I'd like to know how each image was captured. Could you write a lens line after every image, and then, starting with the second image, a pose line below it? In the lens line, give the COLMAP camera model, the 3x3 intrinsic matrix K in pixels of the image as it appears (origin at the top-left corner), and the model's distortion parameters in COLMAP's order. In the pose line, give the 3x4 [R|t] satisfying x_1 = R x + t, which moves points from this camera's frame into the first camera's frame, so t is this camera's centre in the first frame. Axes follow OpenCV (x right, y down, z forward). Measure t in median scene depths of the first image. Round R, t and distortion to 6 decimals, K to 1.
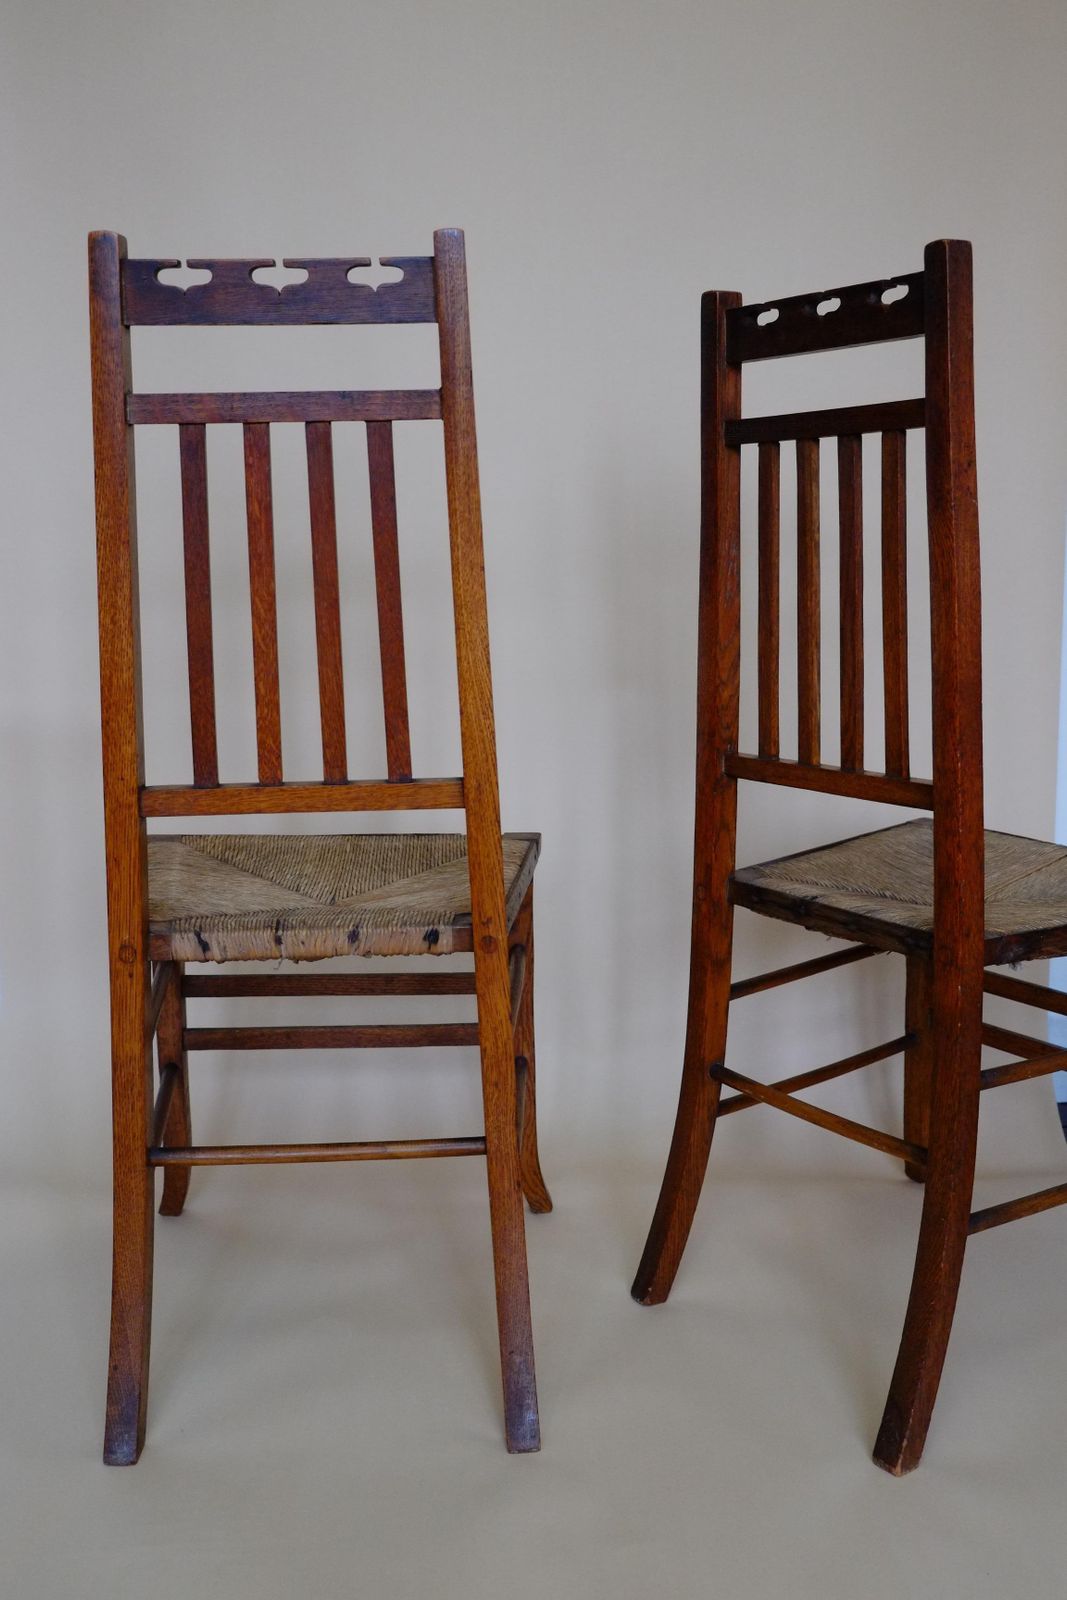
lens RADIAL K [[1503.0, 0, 556.2], [0, 1503.0, 809.7], [0, 0, 1]] dist [-0.010774, -0.003765]
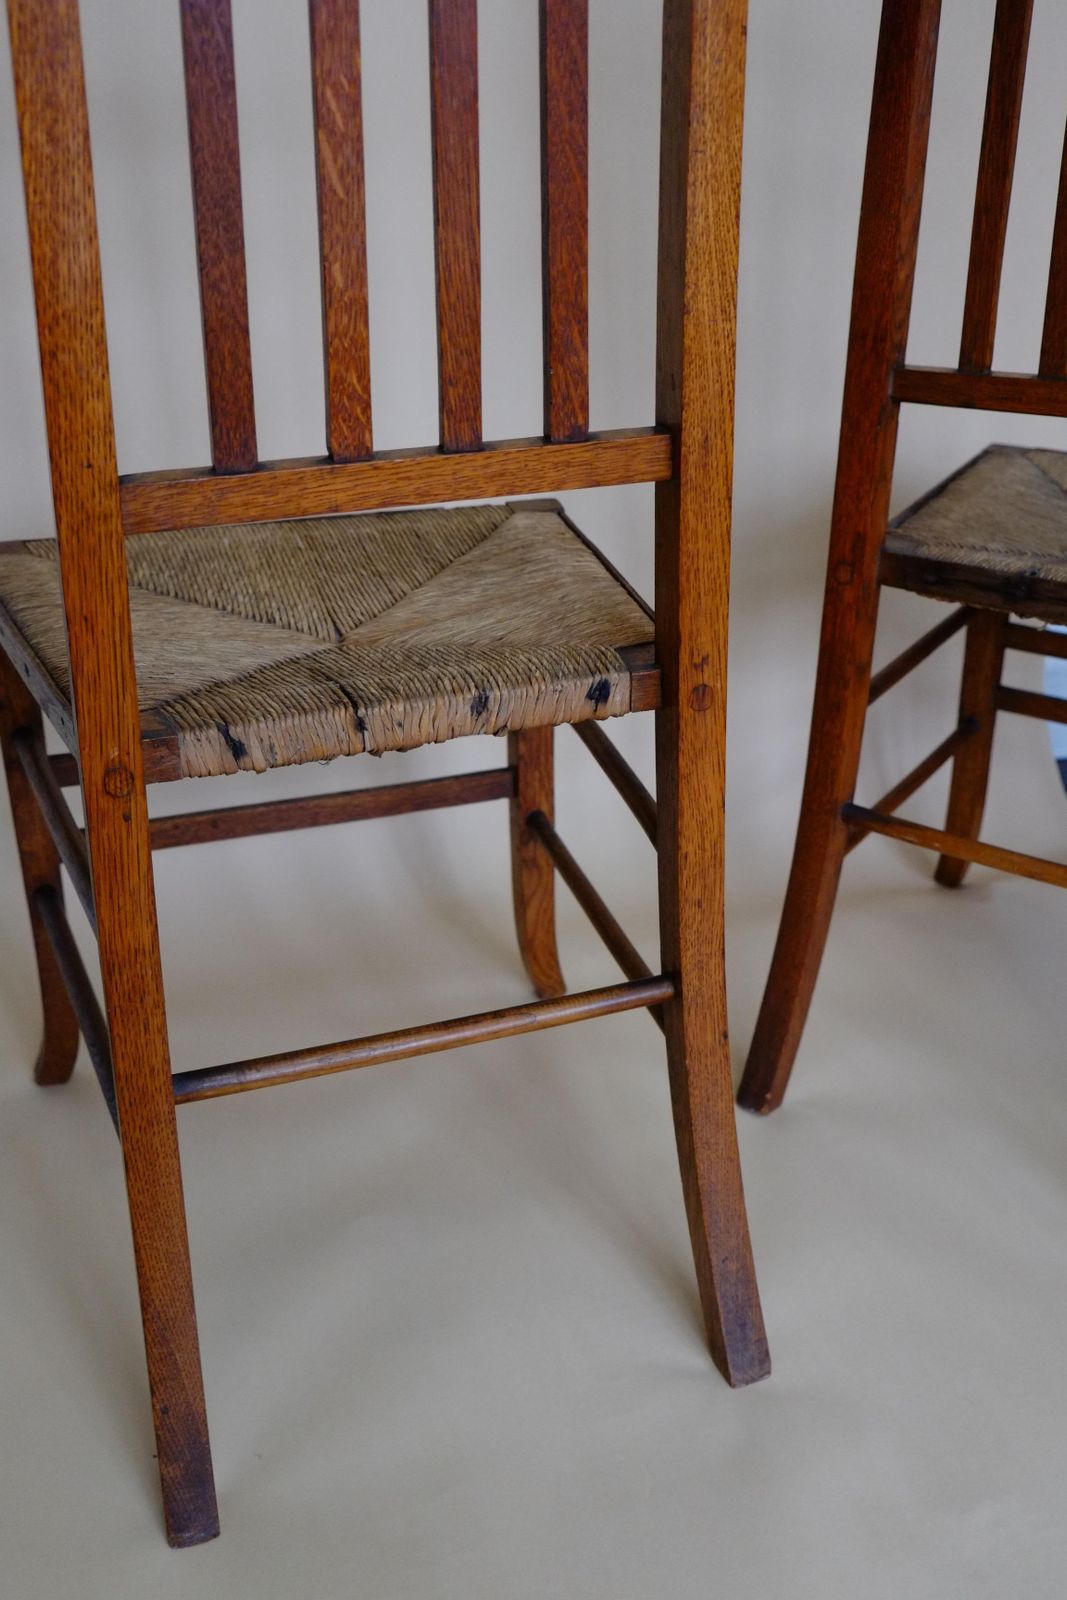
lens RADIAL K [[1503.0, 0, 556.2], [0, 1503.0, 809.7], [0, 0, 1]] dist [-0.010774, -0.003765]
pose [[0.958127, -0.119725, 0.260112, -0.269696], [0.051999, 0.966038, 0.253113, -0.027064], [-0.281583, -0.228989, 0.931813, 0.417906]]
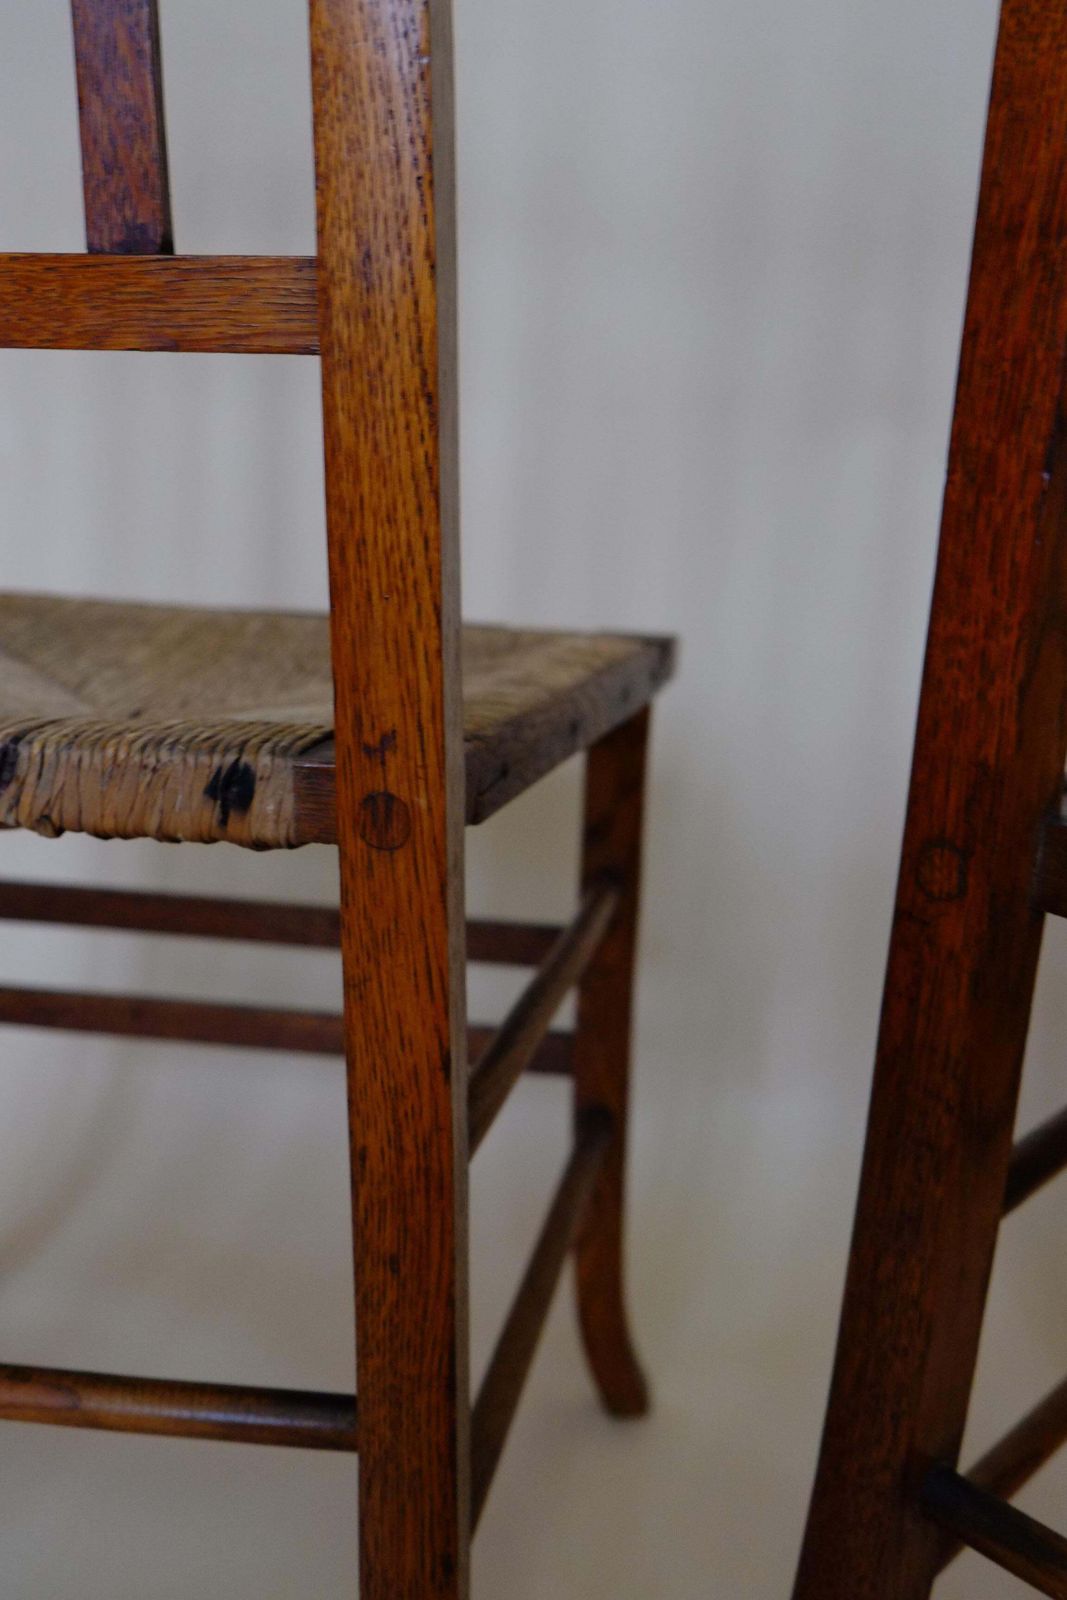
lens RADIAL K [[1503.0, 0, 556.2], [0, 1503.0, 809.7], [0, 0, 1]] dist [-0.010774, -0.003765]
pose [[0.984290, 0.086282, -0.154038, 0.036059], [-0.082537, 0.996119, 0.030561, 0.074335], [0.156078, -0.017367, 0.987592, 0.697934]]
